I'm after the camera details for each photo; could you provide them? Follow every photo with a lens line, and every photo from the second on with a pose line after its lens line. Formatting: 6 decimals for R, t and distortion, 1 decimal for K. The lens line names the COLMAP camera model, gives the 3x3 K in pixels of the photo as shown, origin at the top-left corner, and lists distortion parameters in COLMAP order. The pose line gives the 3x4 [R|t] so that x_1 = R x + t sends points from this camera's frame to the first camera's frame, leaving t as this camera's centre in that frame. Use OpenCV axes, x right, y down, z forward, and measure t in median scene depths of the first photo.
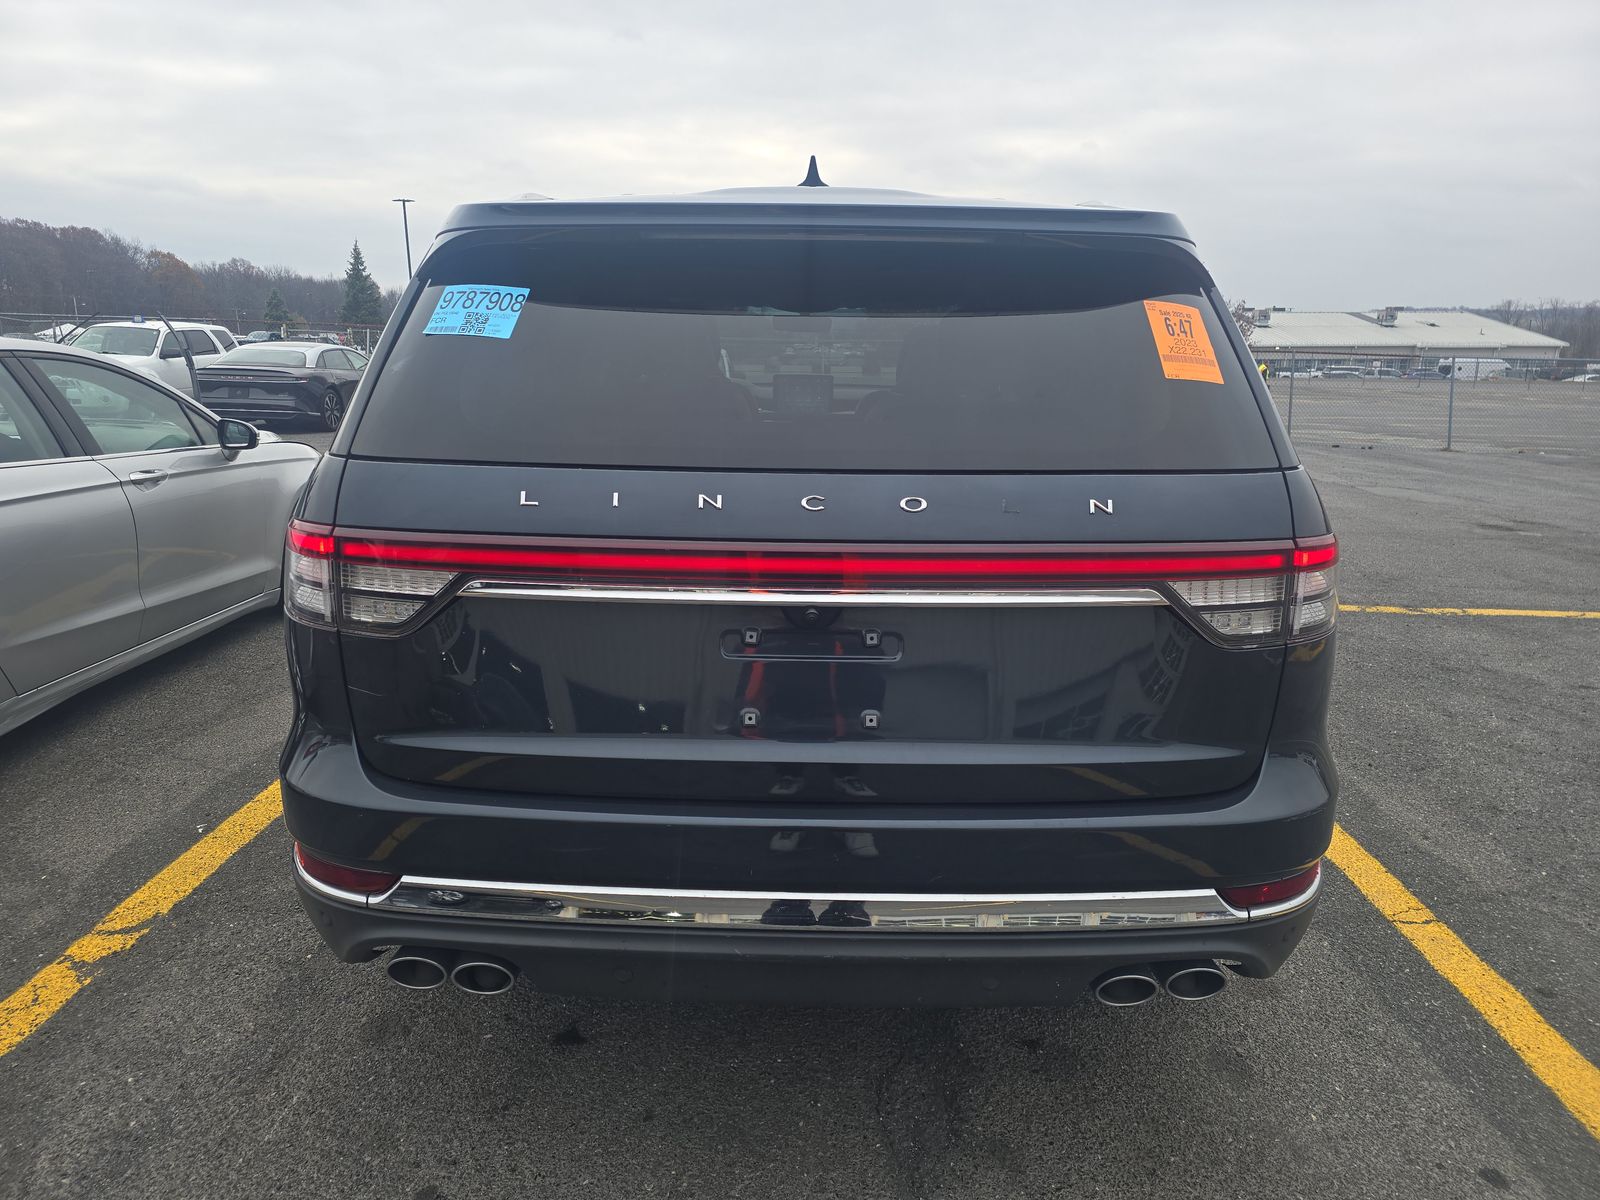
lens RADIAL K [[994.3, 0, 800.0], [0, 994.3, 600.0], [0, 0, 1]] dist [0.034755, -0.042095]
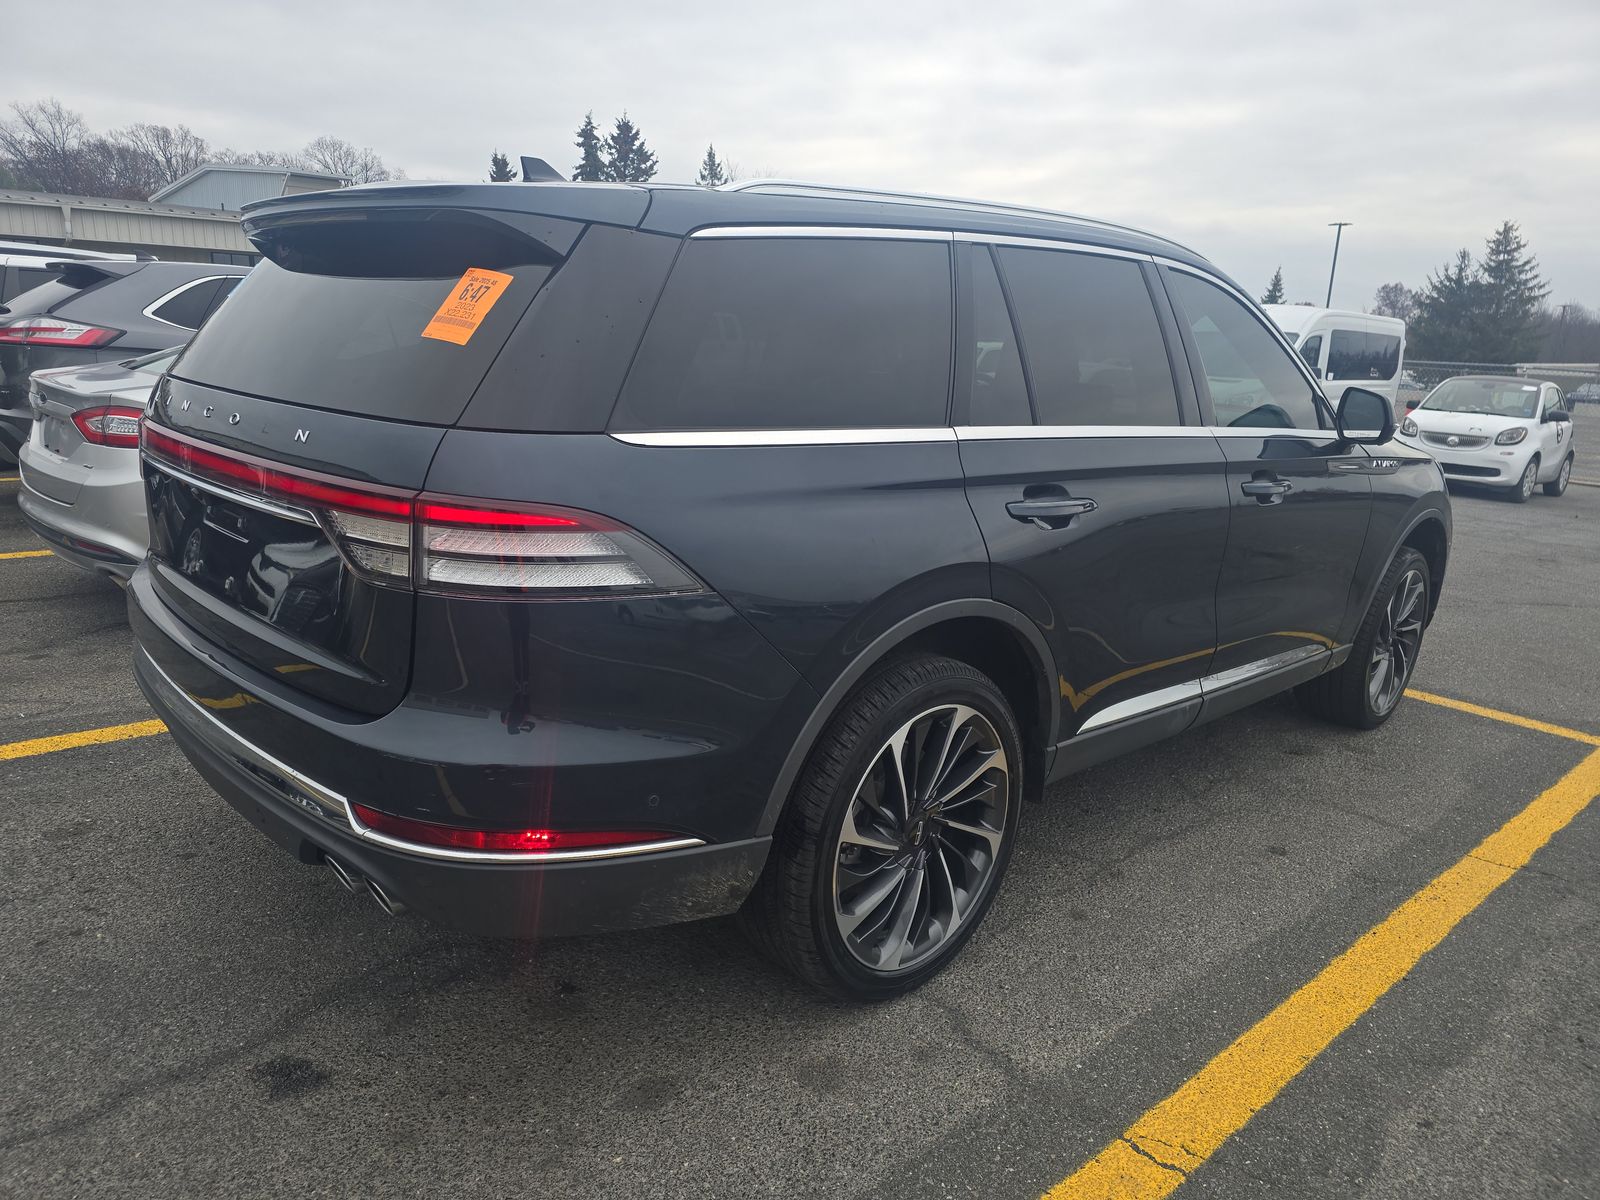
lens RADIAL K [[1019.9, 0, 800.0], [0, 1019.9, 600.0], [0, 0, 1]] dist [0.051883, -0.049353]
pose [[0.726743, 0.194266, -0.658867, 1.432510], [-0.206067, 0.976655, 0.060669, -0.091527], [0.655272, 0.091680, 0.749809, 0.440397]]
